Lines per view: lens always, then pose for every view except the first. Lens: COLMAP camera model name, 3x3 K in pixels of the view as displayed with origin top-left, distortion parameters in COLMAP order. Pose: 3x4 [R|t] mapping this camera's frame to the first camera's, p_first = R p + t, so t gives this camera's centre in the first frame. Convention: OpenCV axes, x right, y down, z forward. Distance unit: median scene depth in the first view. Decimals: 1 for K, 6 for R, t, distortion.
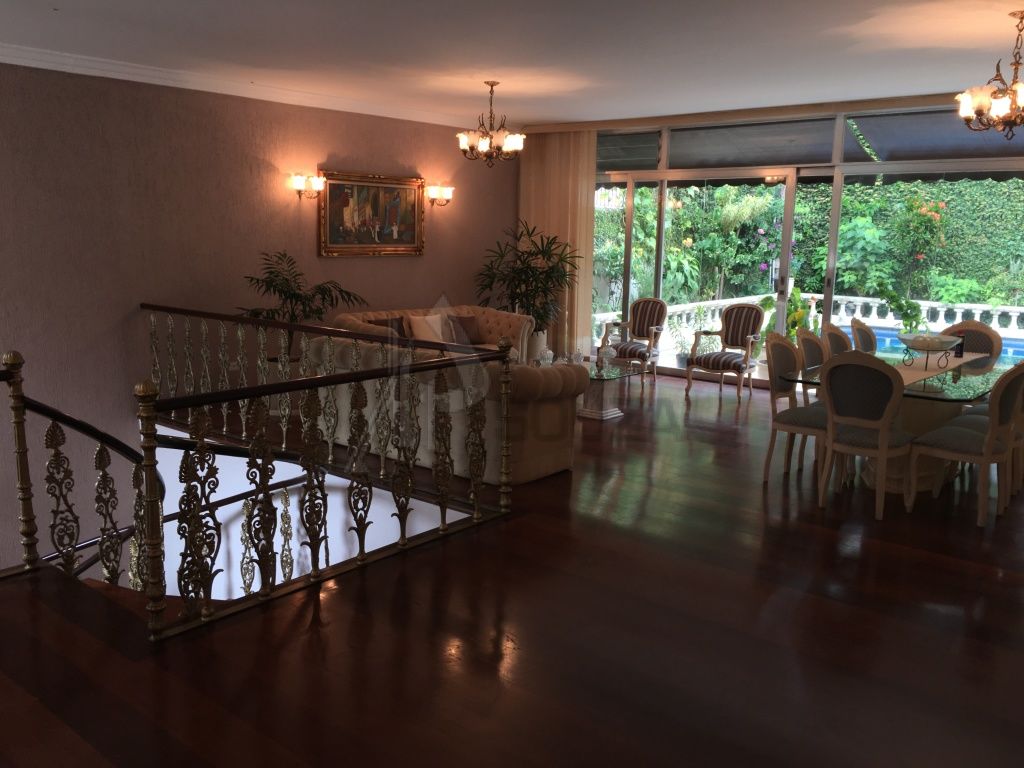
lens RADIAL K [[869.5, 0, 512.1], [0, 869.5, 379.0], [0, 0, 1]] dist [0.064899, -0.083261]
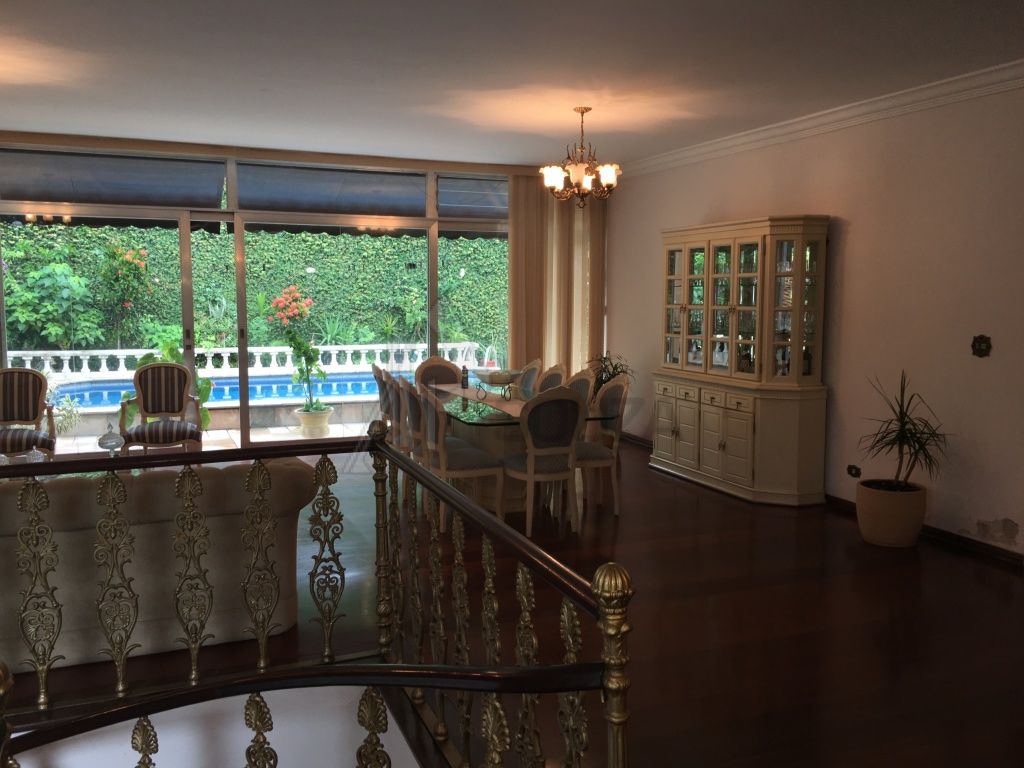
lens RADIAL K [[869.5, 0, 509.8], [0, 869.5, 390.8], [0, 0, 1]] dist [0.064899, -0.083261]
pose [[0.467277, -0.119363, 0.876016, -0.343136], [0.151845, 0.986956, 0.053483, -0.054757], [-0.870973, 0.108028, 0.479307, 0.290803]]
